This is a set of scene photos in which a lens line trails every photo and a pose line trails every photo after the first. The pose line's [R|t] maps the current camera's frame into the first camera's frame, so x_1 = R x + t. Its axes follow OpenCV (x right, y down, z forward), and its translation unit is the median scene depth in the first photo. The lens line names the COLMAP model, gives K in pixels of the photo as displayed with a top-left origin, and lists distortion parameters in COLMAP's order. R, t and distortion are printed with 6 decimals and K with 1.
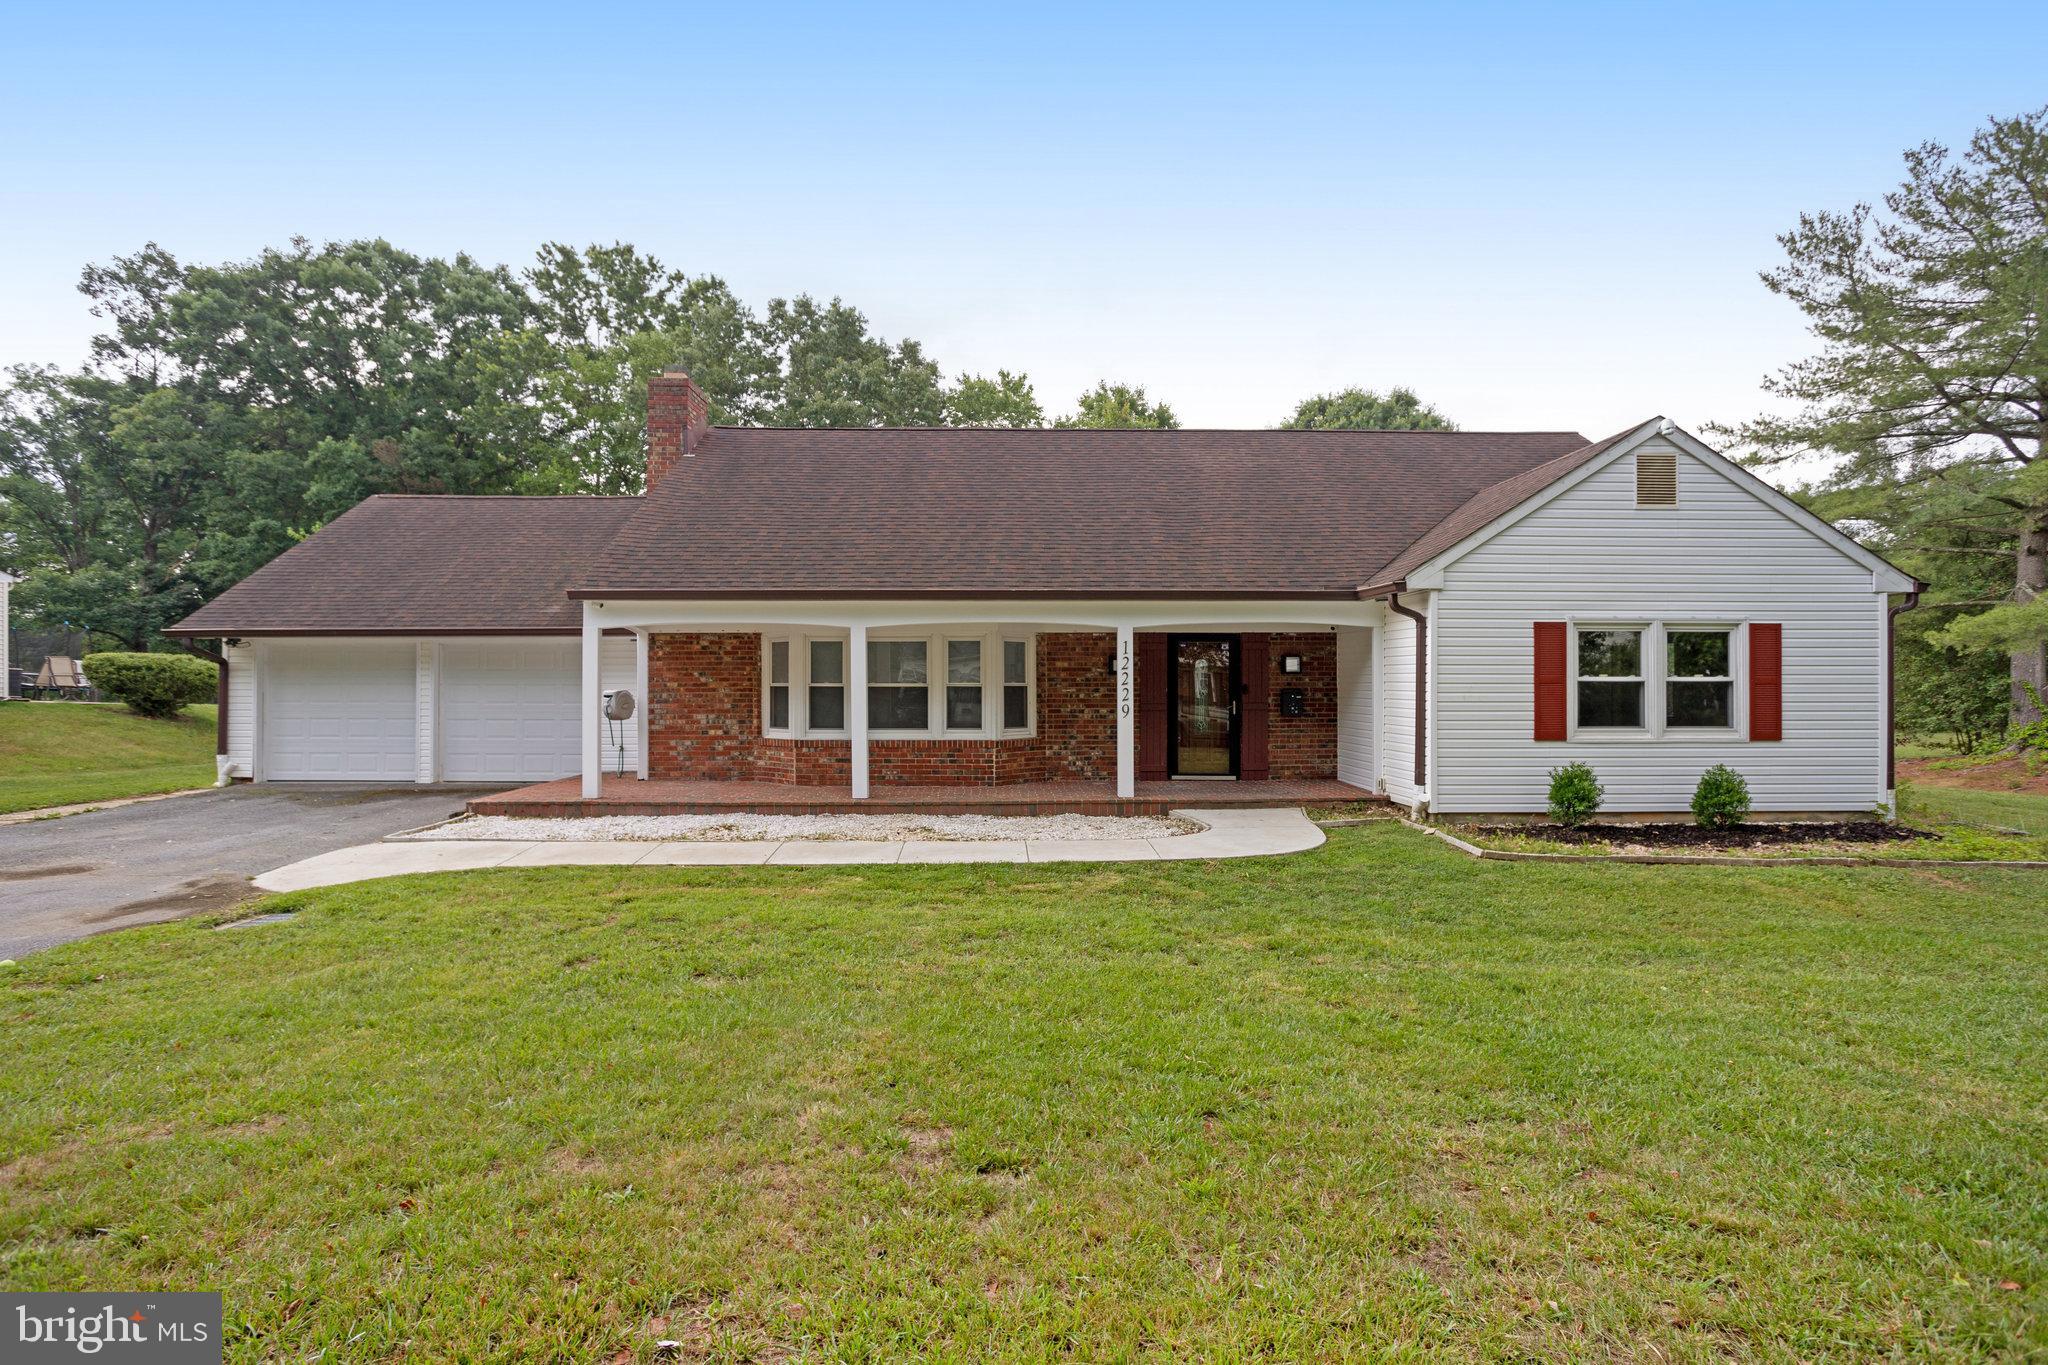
lens RADIAL K [[975.5, 0, 1023.9], [0, 975.5, 675.9], [0, 0, 1]] dist [-0.010708, 0.001091]
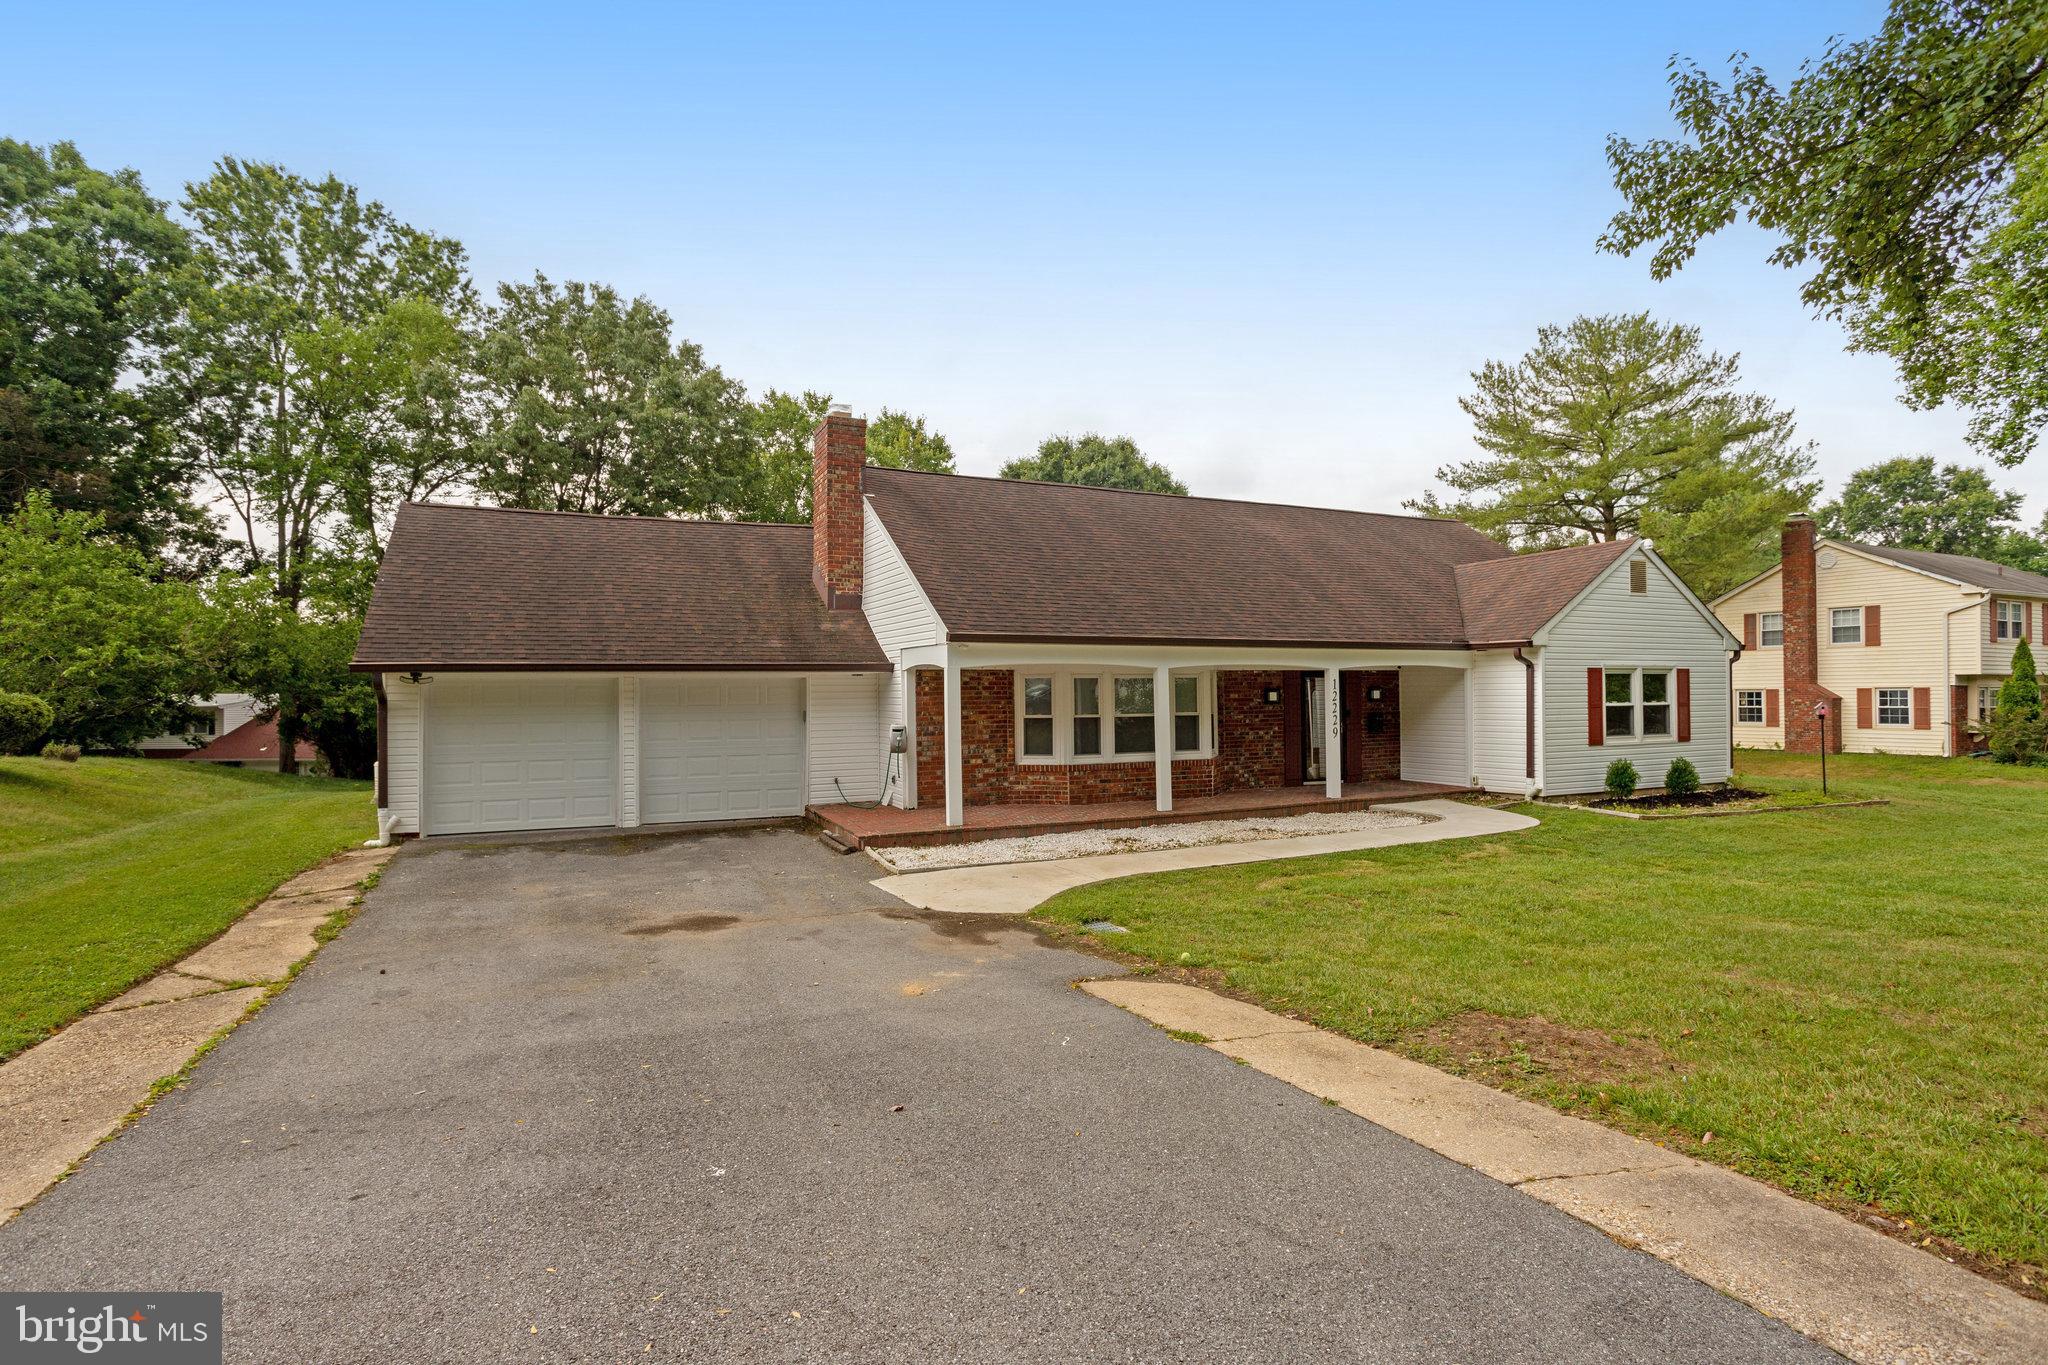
lens RADIAL K [[1035.3, 0, 1030.8], [0, 1035.3, 683.1], [0, 0, 1]] dist [-0.021962, 0.008339]
pose [[0.905211, -0.002665, 0.424955, -0.763376], [0.008601, 0.999890, -0.012052, -0.015027], [-0.424876, 0.014564, 0.905134, -0.069706]]
